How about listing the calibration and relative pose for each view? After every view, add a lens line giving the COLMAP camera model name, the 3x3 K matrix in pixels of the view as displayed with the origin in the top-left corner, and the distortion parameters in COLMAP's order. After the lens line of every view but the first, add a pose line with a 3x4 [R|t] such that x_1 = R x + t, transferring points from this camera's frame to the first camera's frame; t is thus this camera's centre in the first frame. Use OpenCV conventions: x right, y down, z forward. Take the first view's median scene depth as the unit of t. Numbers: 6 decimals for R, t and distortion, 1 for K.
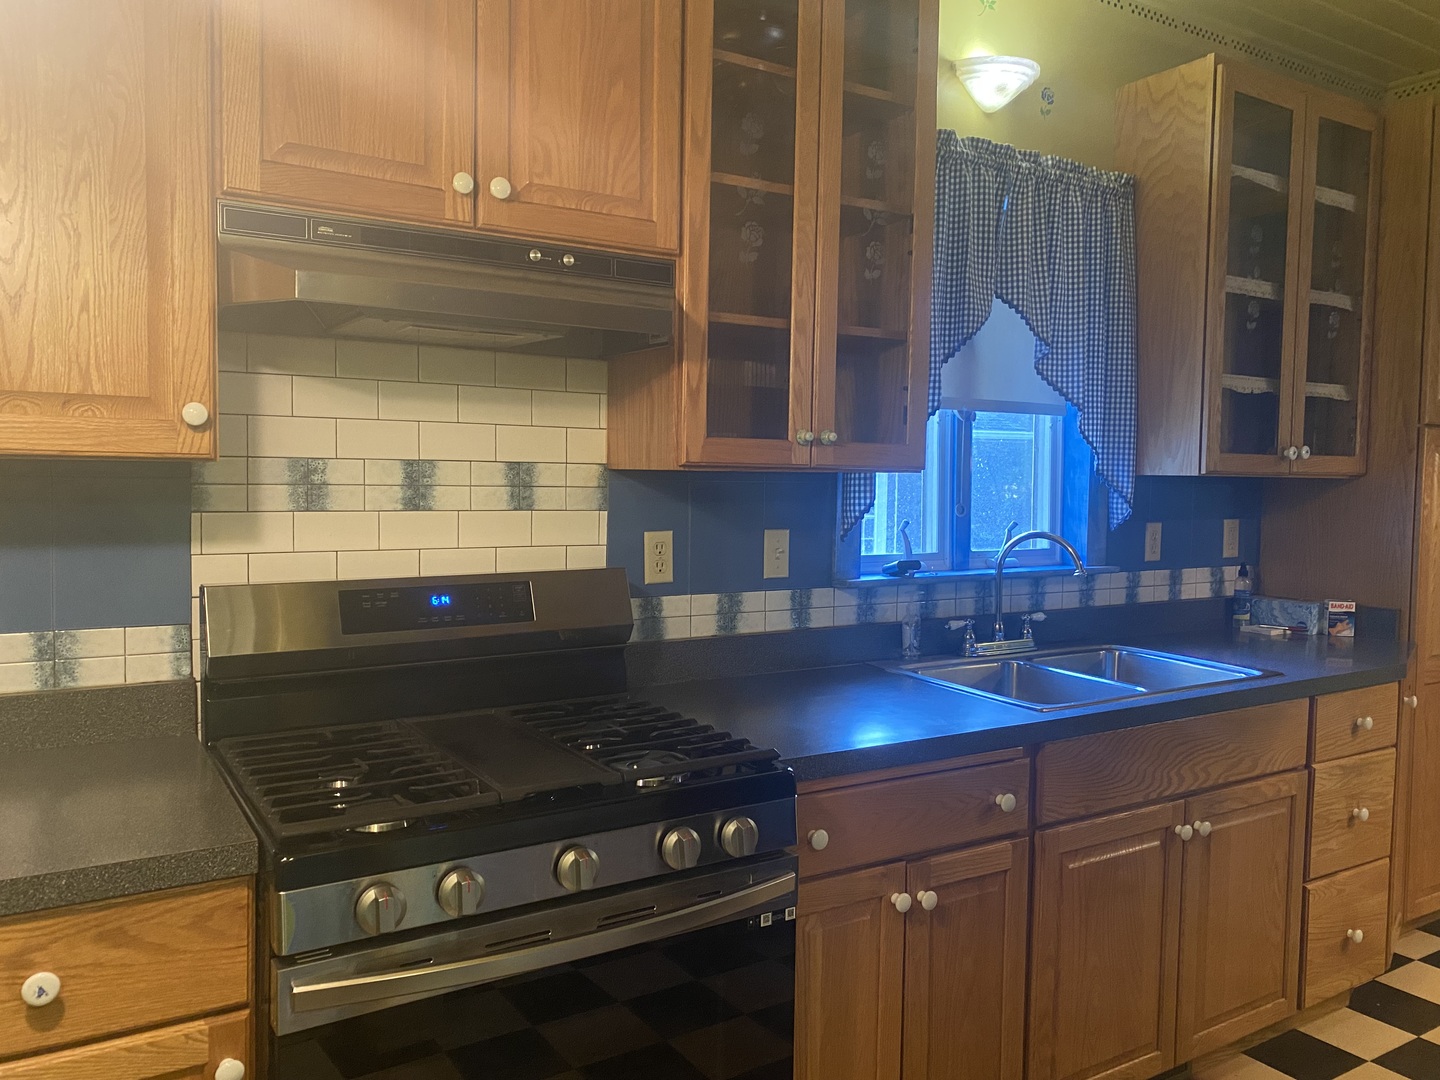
lens RADIAL K [[1085.0, 0, 714.0], [0, 1085.0, 525.9], [0, 0, 1]] dist [-0.026028, -0.007228]
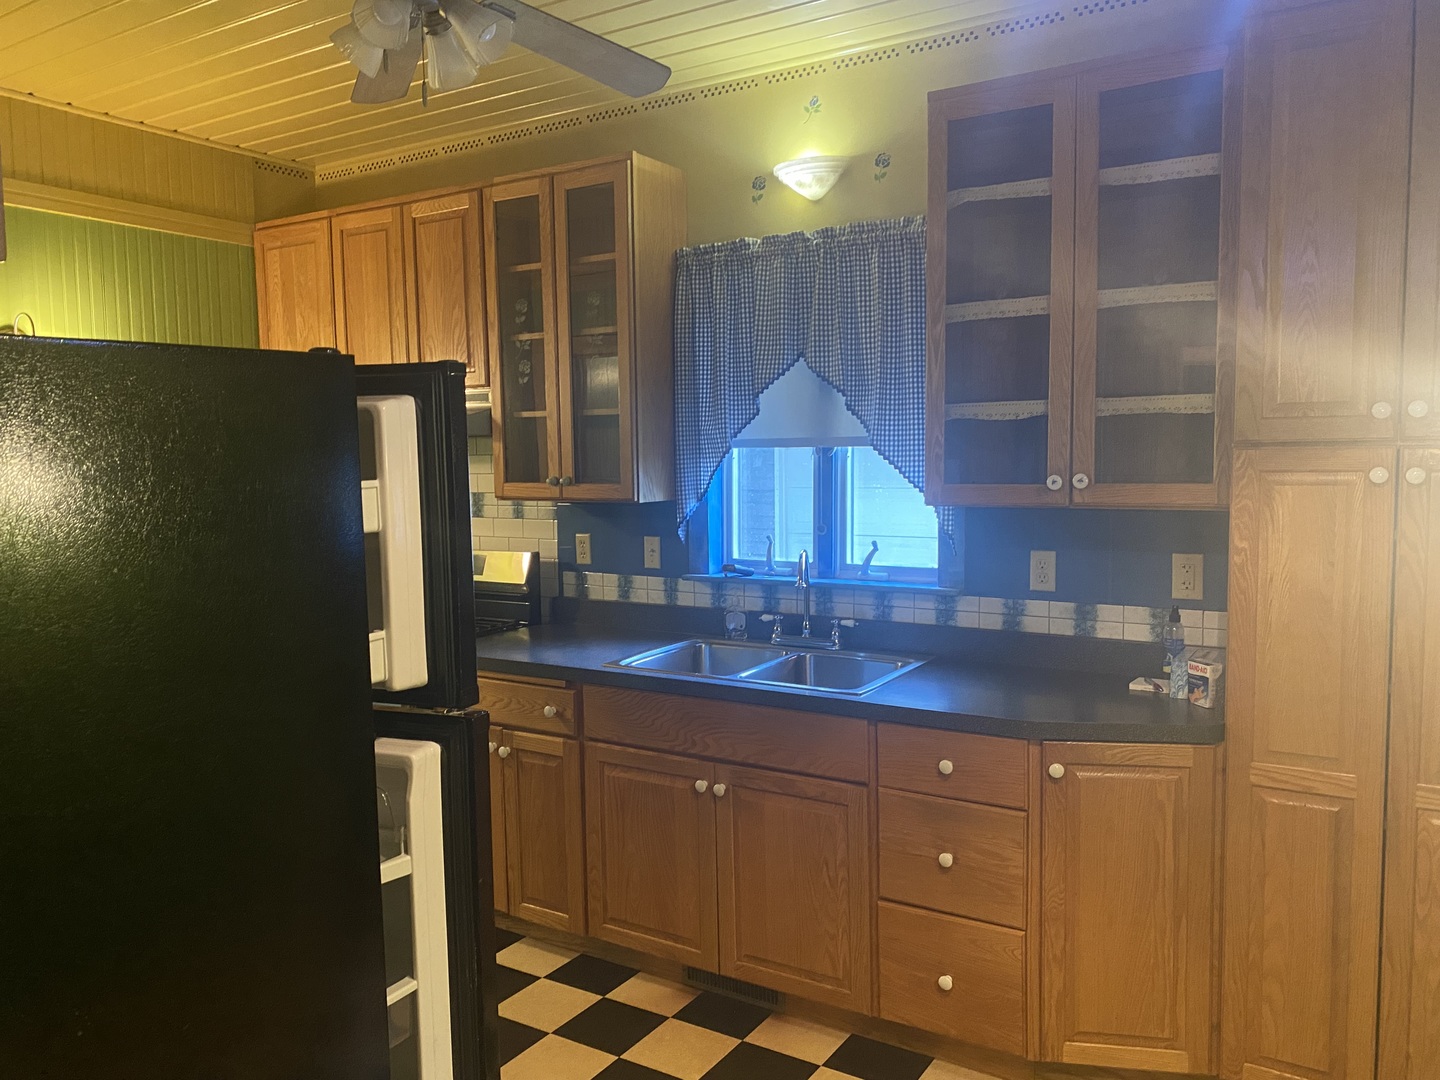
lens RADIAL K [[1085.0, 0, 713.6], [0, 1085.0, 546.4], [0, 0, 1]] dist [-0.026028, -0.007228]
pose [[0.449091, 0.057451, -0.891637, 1.396074], [-0.024615, 0.998347, 0.051929, -0.061199], [0.893147, -0.001373, 0.449763, 0.380718]]
